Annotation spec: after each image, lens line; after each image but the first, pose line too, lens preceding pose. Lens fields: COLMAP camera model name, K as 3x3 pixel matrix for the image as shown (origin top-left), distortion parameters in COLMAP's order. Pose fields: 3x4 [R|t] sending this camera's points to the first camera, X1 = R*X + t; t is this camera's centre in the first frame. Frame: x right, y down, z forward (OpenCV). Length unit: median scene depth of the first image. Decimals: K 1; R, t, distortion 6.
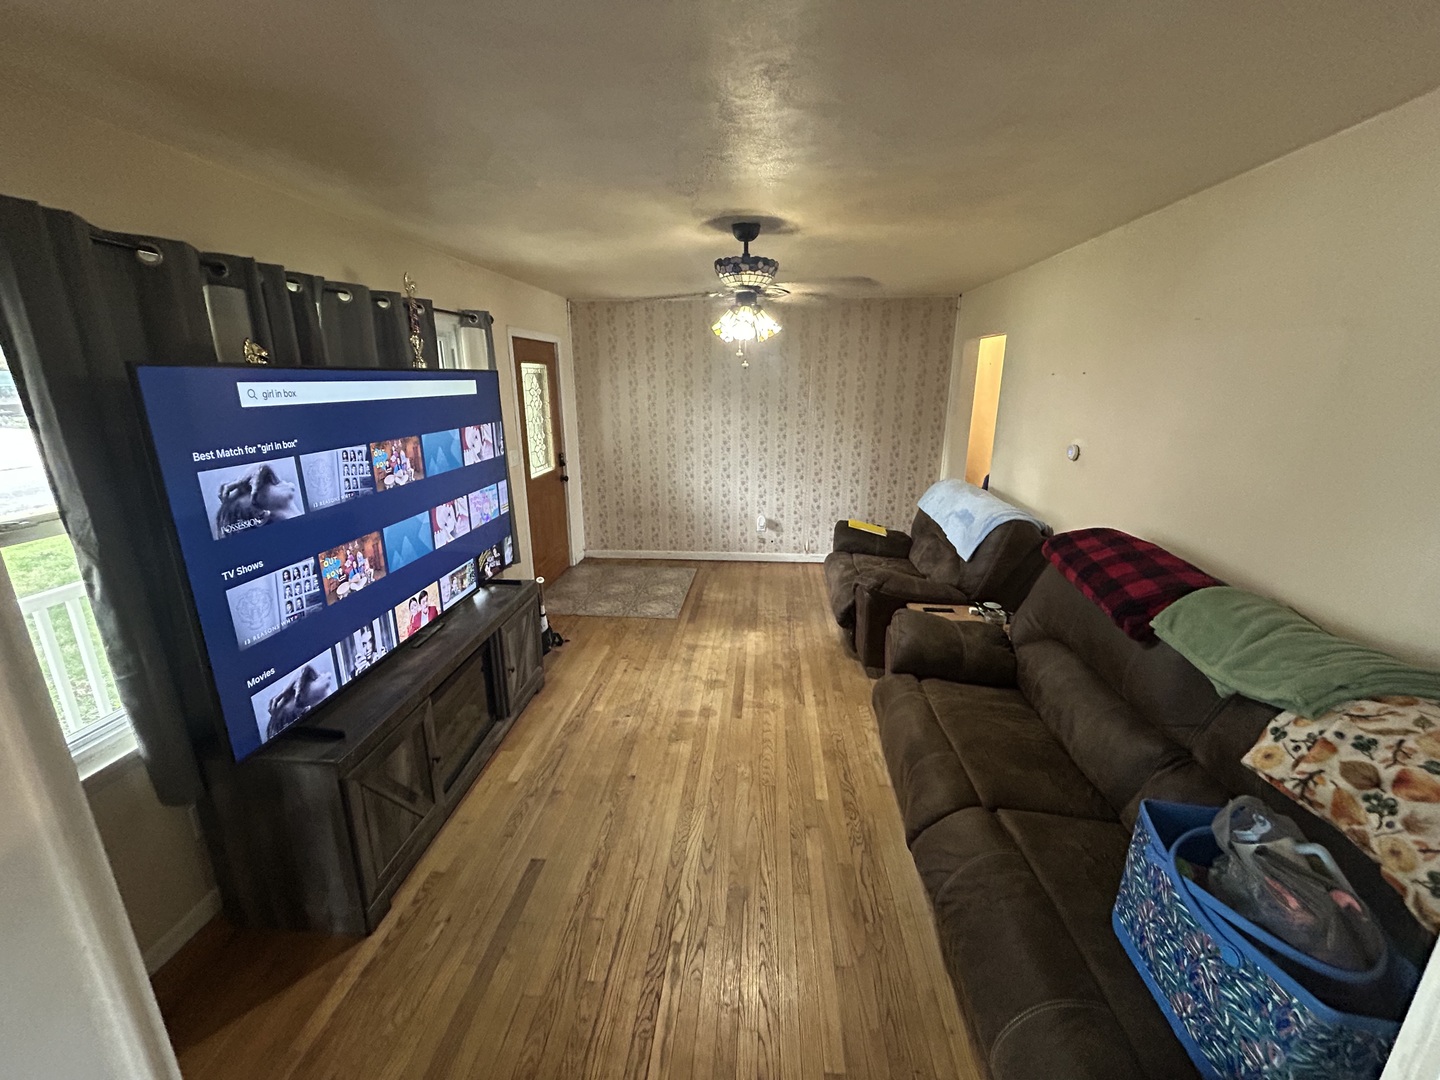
lens RADIAL K [[580.6, 0, 719.8], [0, 580.6, 535.9], [0, 0, 1]] dist [-0.004733, 0.000452]
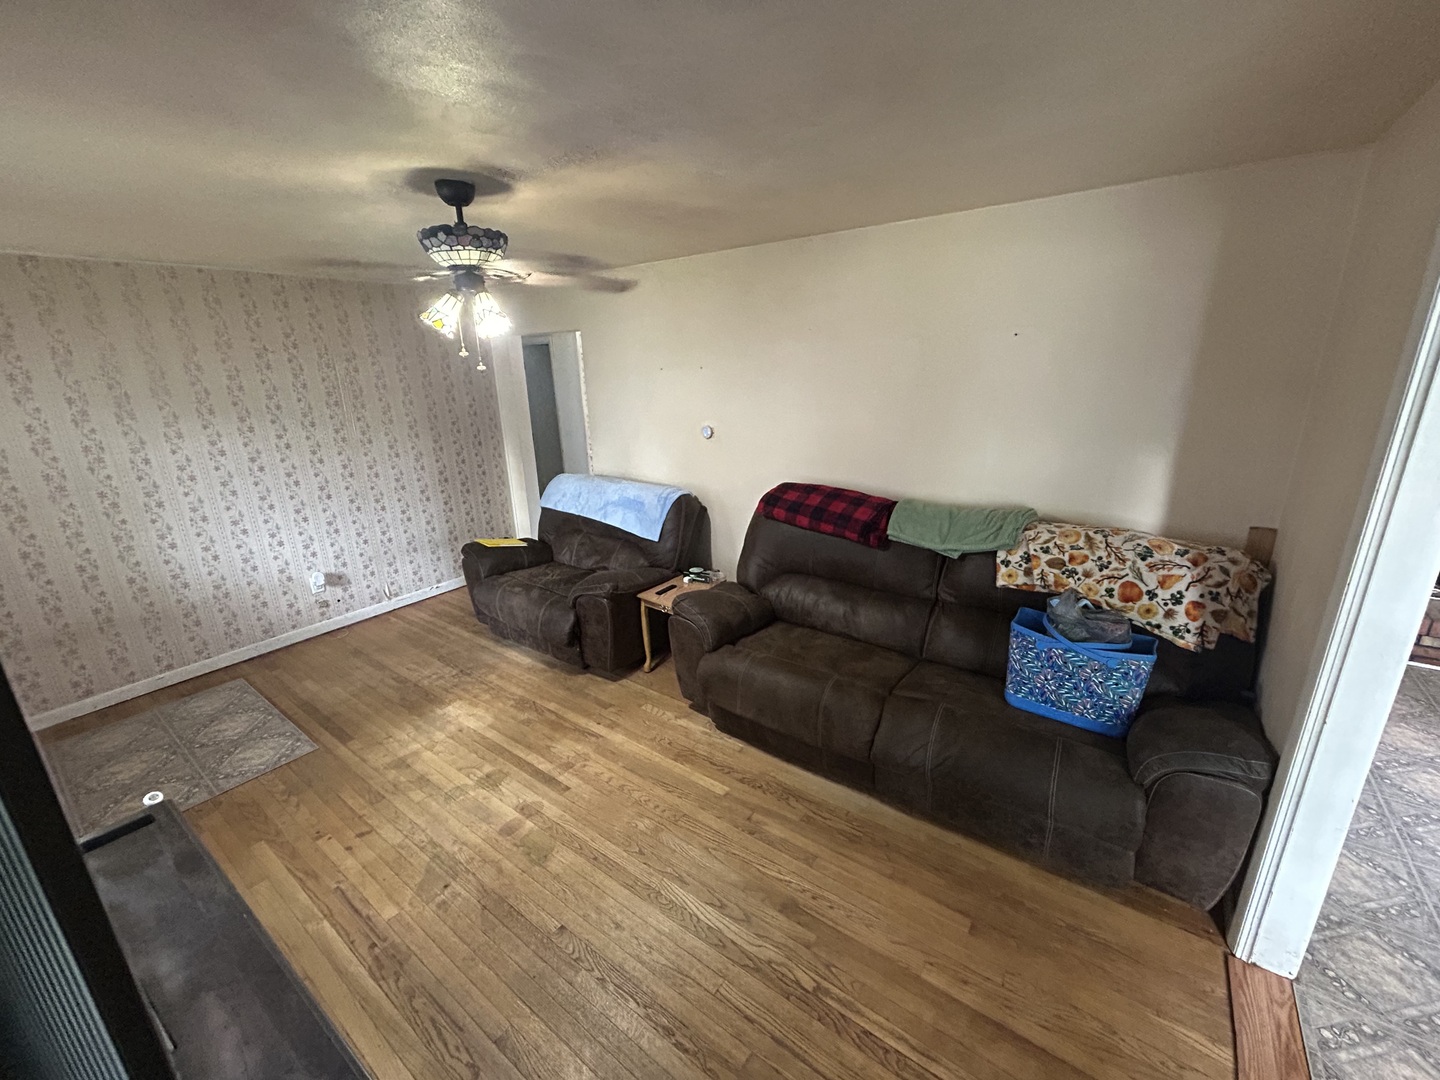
lens RADIAL K [[580.6, 0, 719.8], [0, 580.6, 535.9], [0, 0, 1]] dist [-0.004733, 0.000452]
pose [[0.524646, -0.258735, 0.811050, -0.502180], [0.248997, 0.957673, 0.144440, -0.118956], [-0.814093, 0.126169, 0.566863, 0.347137]]
